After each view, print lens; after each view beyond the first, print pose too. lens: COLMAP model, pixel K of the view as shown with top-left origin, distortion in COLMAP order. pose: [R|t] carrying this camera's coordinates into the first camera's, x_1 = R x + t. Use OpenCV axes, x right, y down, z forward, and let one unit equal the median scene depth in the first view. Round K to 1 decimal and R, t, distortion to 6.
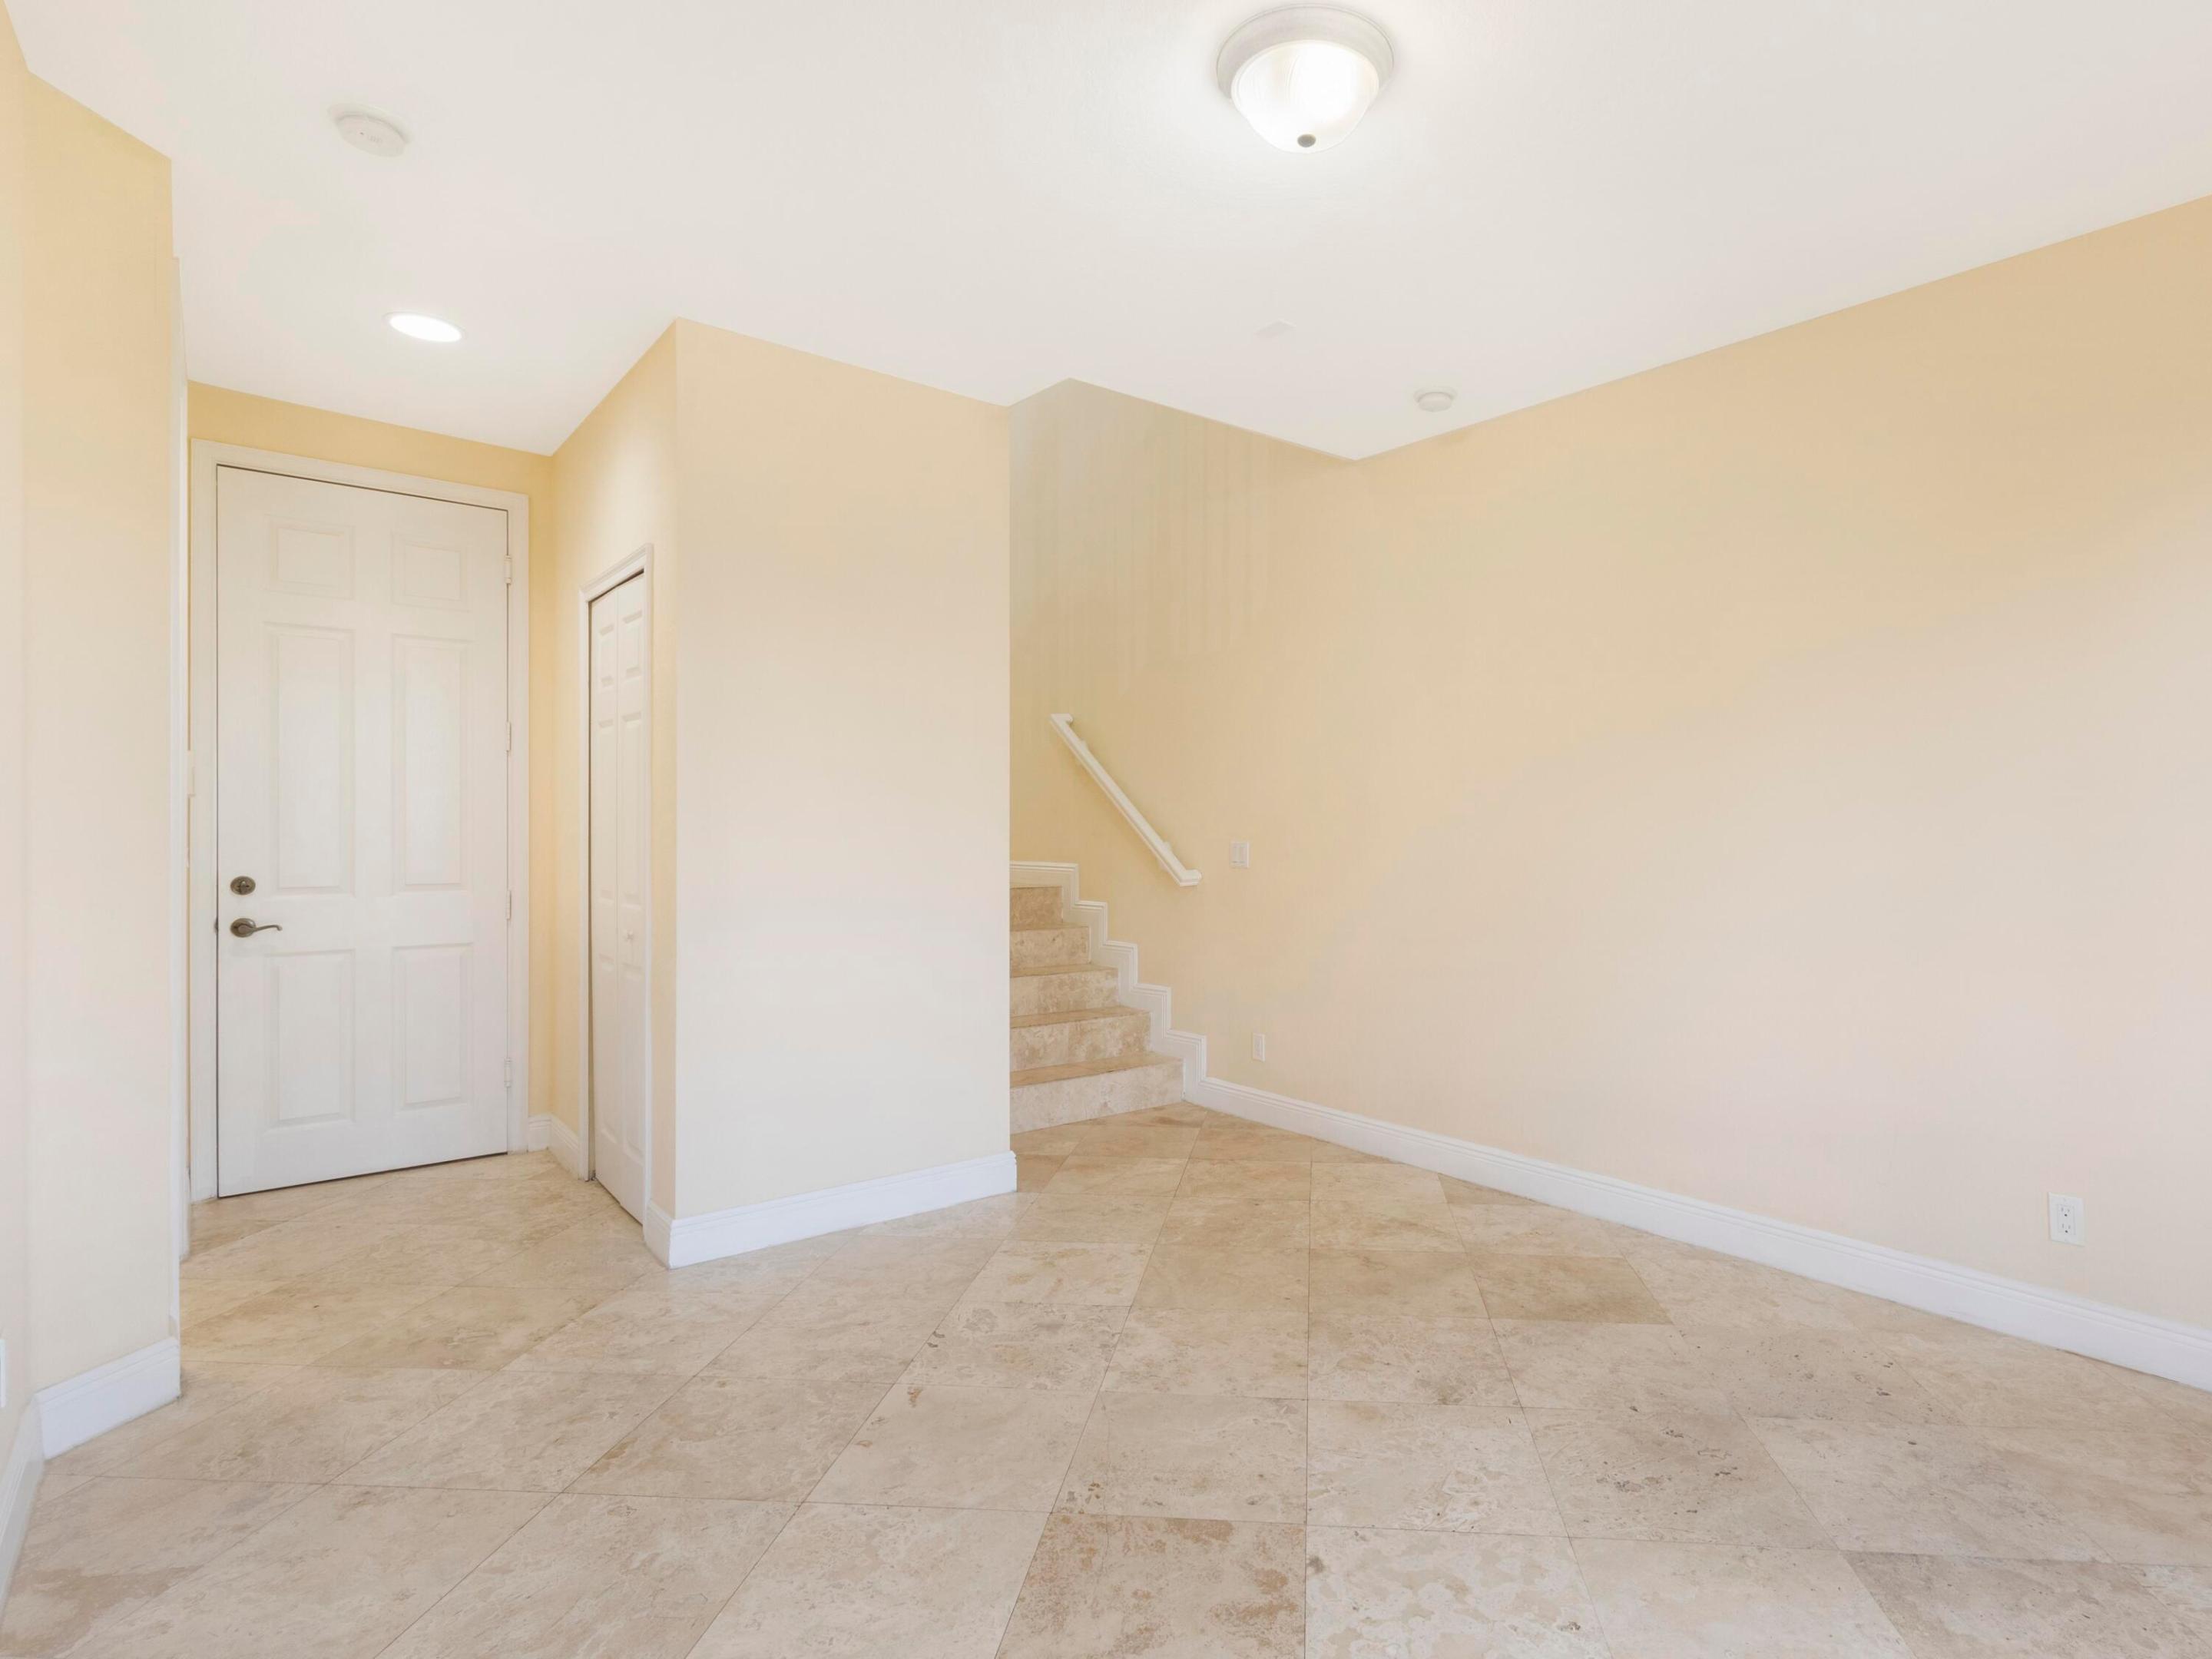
lens RADIAL K [[1162.4, 0, 1118.4], [0, 1162.4, 839.0], [0, 0, 1]] dist [0.001088, 0.001122]
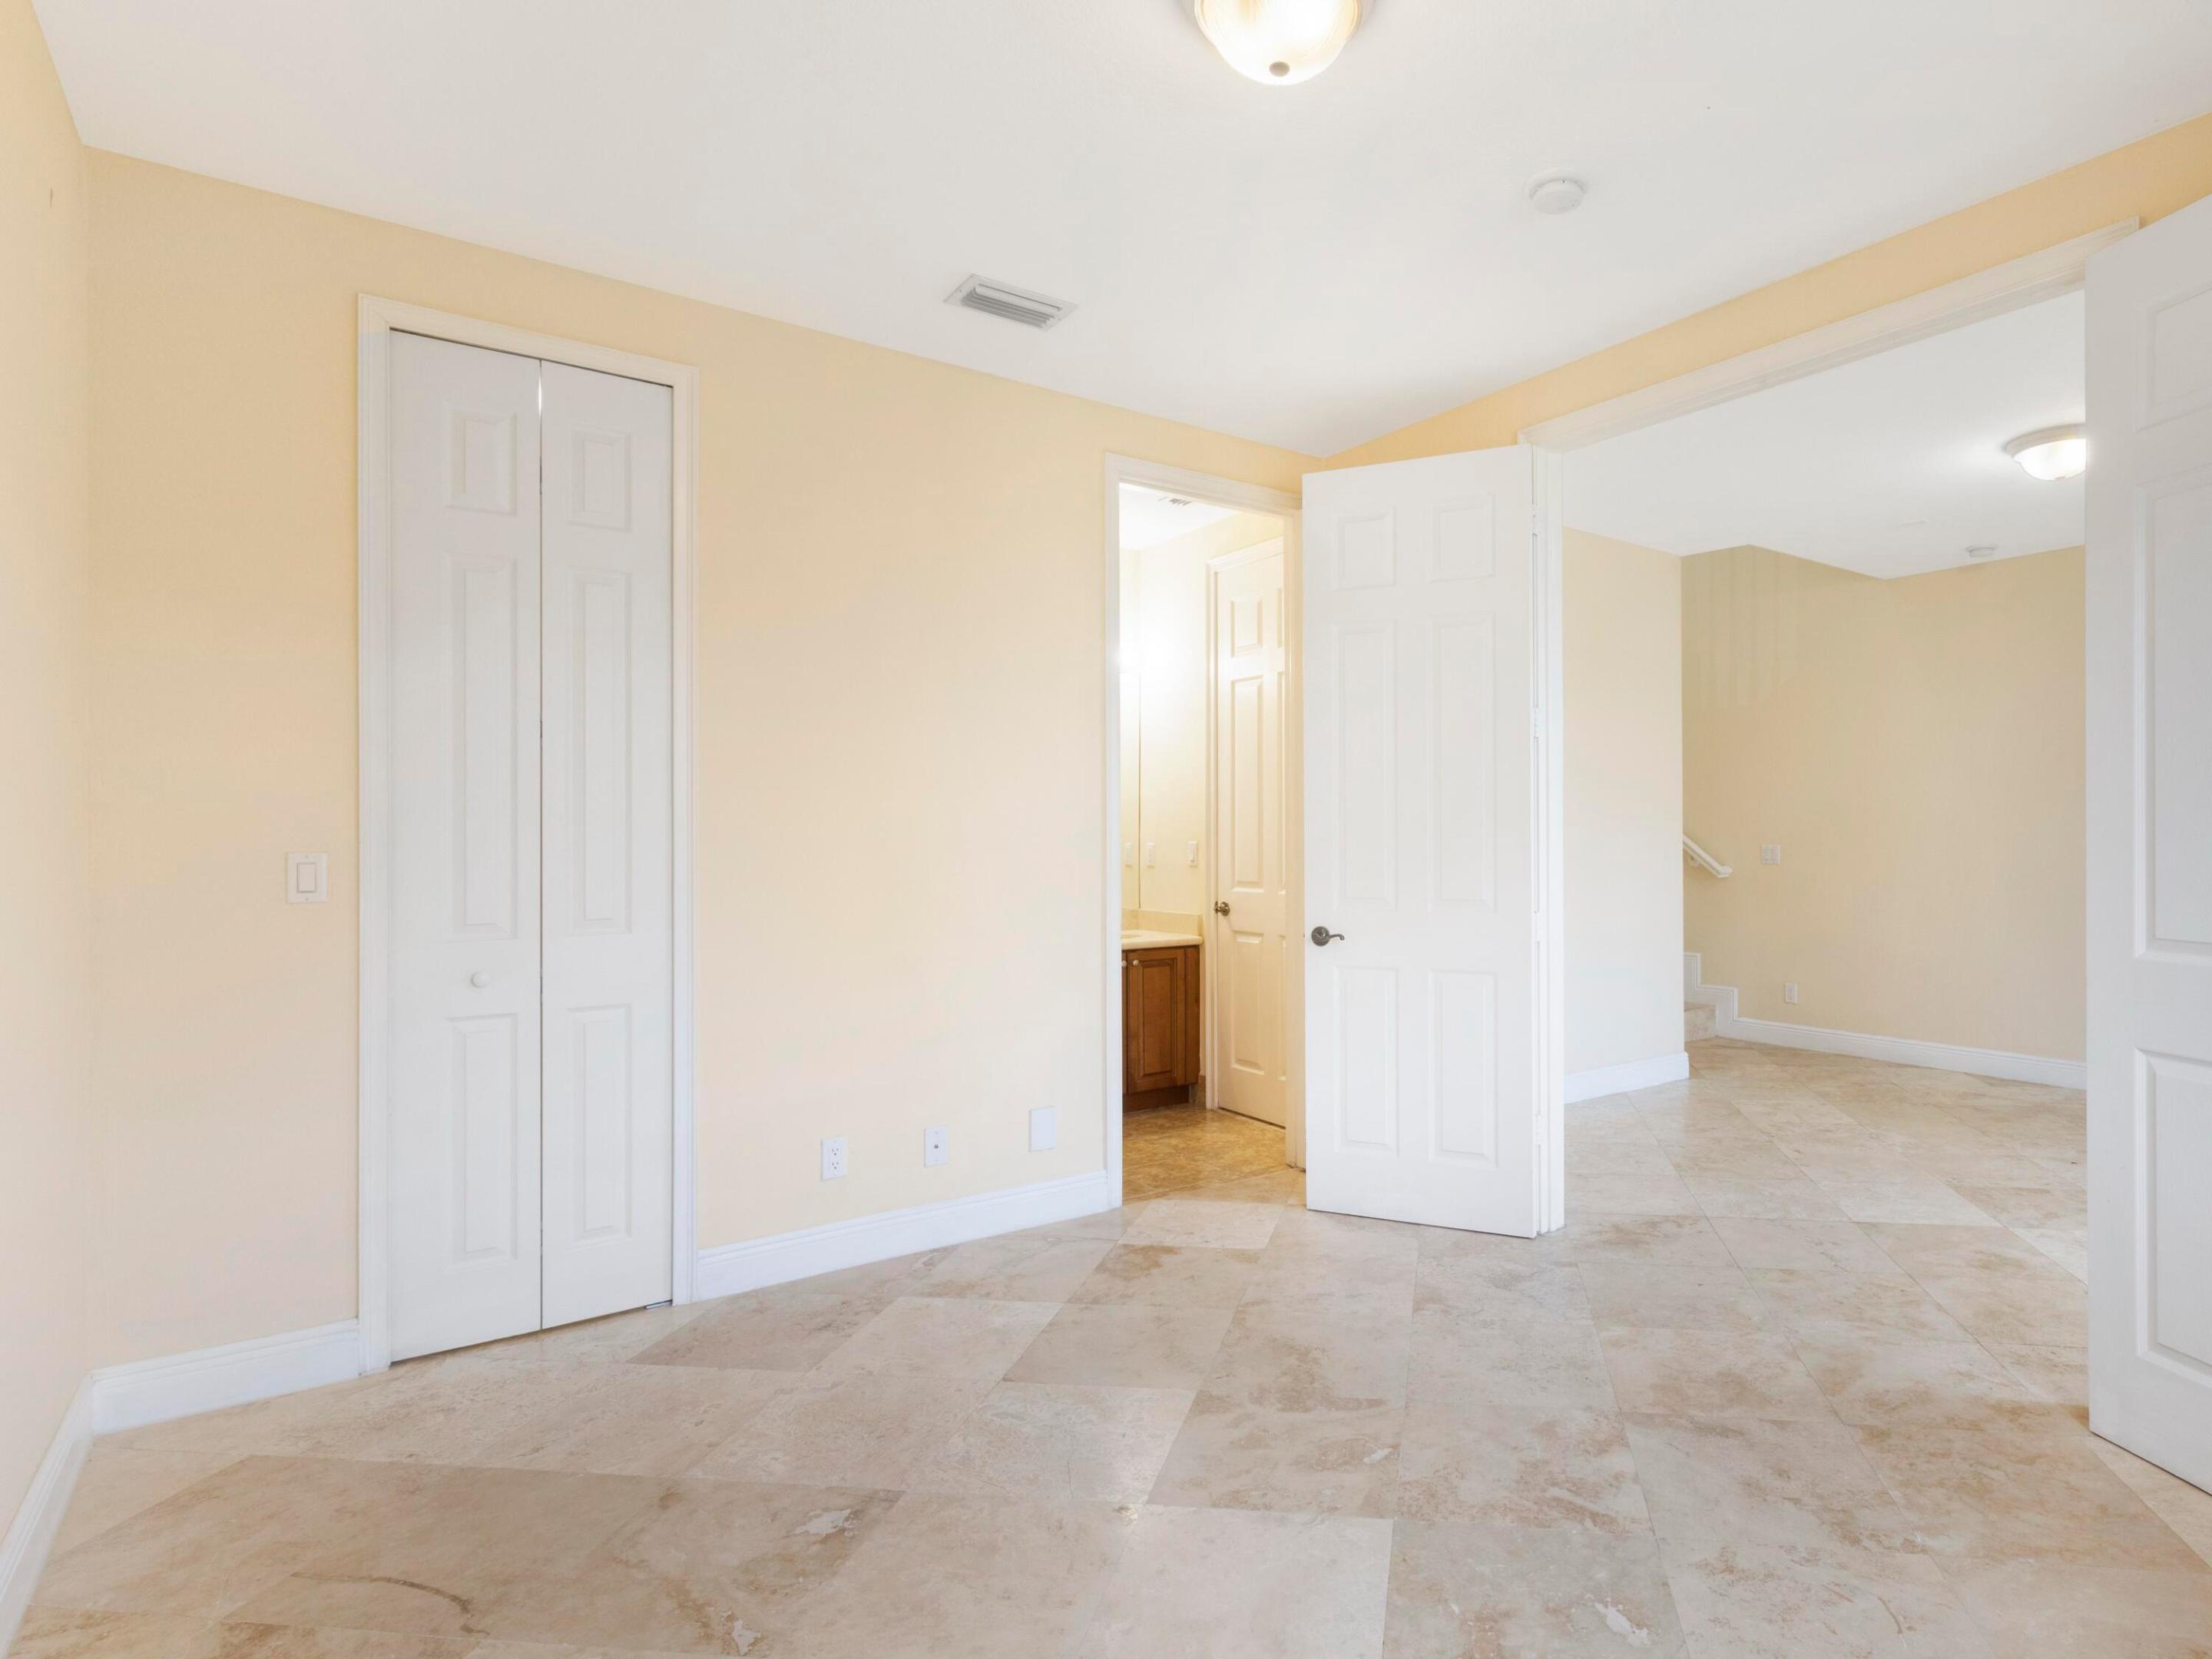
lens RADIAL K [[1243.6, 0, 1106.0], [0, 1243.6, 829.5], [0, 0, 1]] dist [-0.005486, -0.001248]
pose [[0.998154, -0.002984, -0.060666, -1.142600], [0.002122, 0.999896, -0.014259, 0.004487], [0.060702, 0.014104, 0.998056, -1.003579]]
